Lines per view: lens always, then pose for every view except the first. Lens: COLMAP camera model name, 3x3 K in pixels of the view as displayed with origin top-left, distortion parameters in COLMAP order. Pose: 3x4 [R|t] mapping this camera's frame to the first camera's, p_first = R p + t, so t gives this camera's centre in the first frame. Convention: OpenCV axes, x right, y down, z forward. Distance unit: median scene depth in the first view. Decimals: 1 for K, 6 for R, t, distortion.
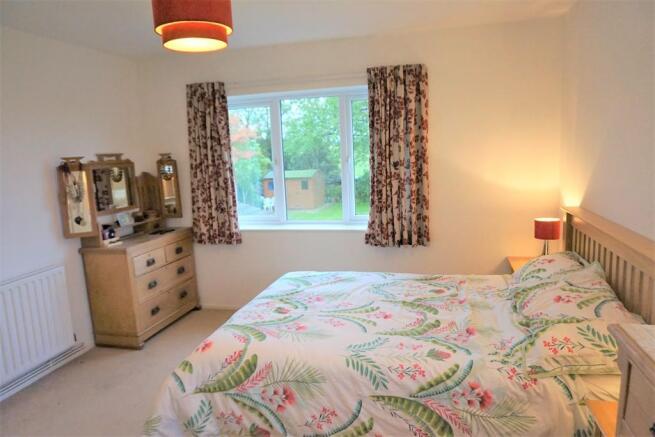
lens RADIAL K [[458.0, 0, 327.4], [0, 458.0, 218.0], [0, 0, 1]] dist [-0.007604, -0.000425]
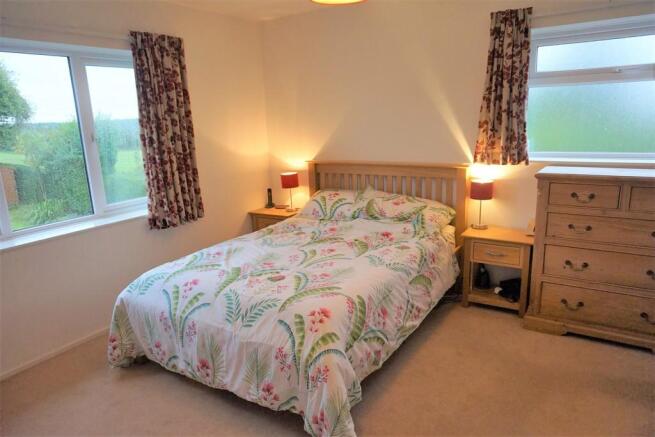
lens RADIAL K [[458.0, 0, 326.7], [0, 458.0, 219.2], [0, 0, 1]] dist [-0.007604, -0.000425]
pose [[0.311236, -0.189430, 0.931262, -0.775825], [0.180757, 0.973843, 0.137681, -0.030422], [-0.932984, 0.125481, 0.337335, 0.445725]]
